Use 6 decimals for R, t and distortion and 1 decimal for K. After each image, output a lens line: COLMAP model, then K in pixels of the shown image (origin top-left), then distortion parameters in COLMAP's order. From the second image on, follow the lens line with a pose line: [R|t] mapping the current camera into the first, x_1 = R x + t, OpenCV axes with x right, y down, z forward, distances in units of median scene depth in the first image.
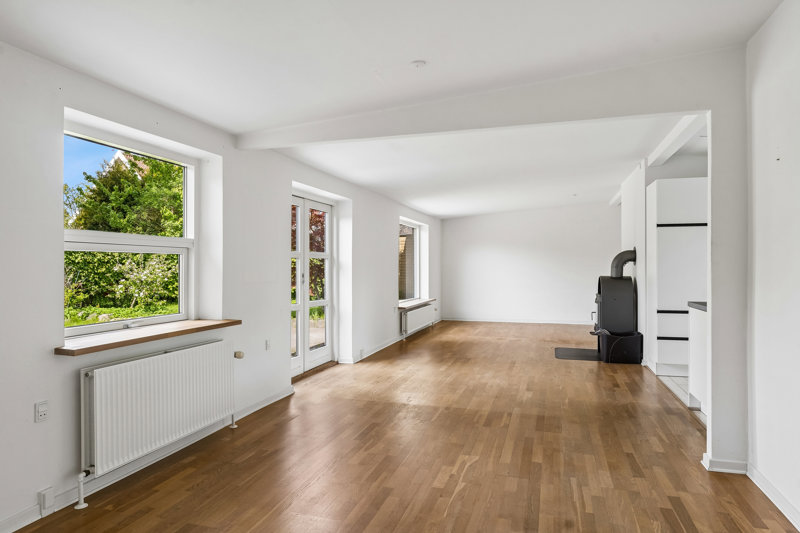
lens RADIAL K [[501.8, 0, 400.0], [0, 501.8, 266.5], [0, 0, 1]] dist [-0.003502, -0.001171]
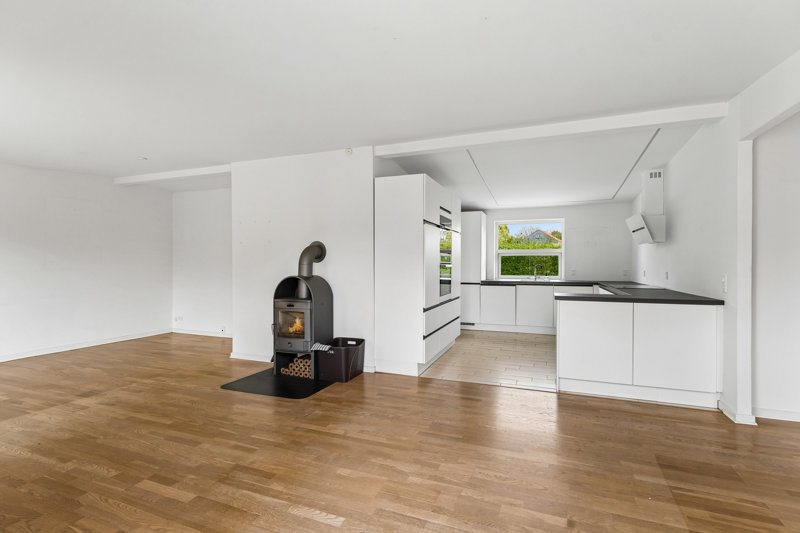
lens RADIAL K [[386.6, 0, 400.0], [0, 386.6, 266.5], [0, 0, 1]] dist [-0.001180, -0.000276]
pose [[0.083190, -0.005449, 0.996519, -0.301406], [0.000332, 0.999985, 0.005440, 0.001745], [-0.996534, -0.000121, 0.083191, 1.277128]]
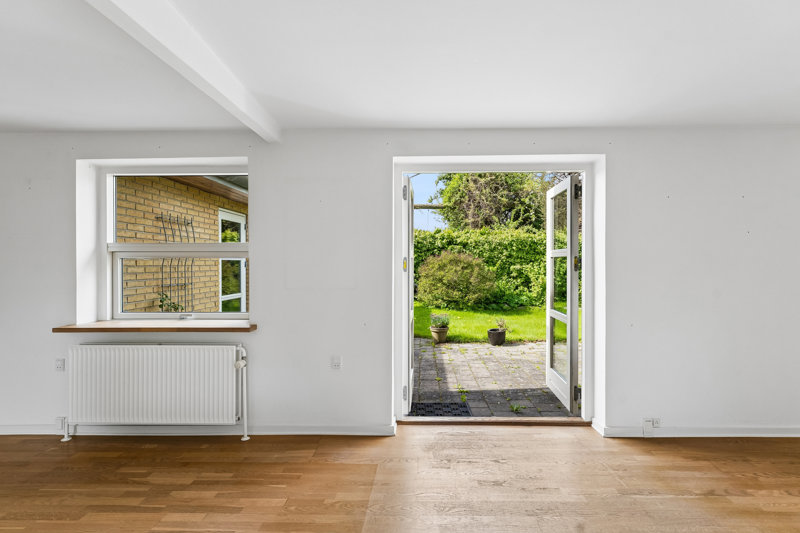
lens RADIAL K [[385.8, 0, 423.1], [0, 385.8, 267.3], [0, 0, 1]] dist [-0.000130, -0.000071]
pose [[0.278356, 0.003105, -0.960473, 0.411090], [-0.002008, 0.999994, 0.002650, -0.006302], [0.960476, 0.001190, 0.278361, 0.997121]]
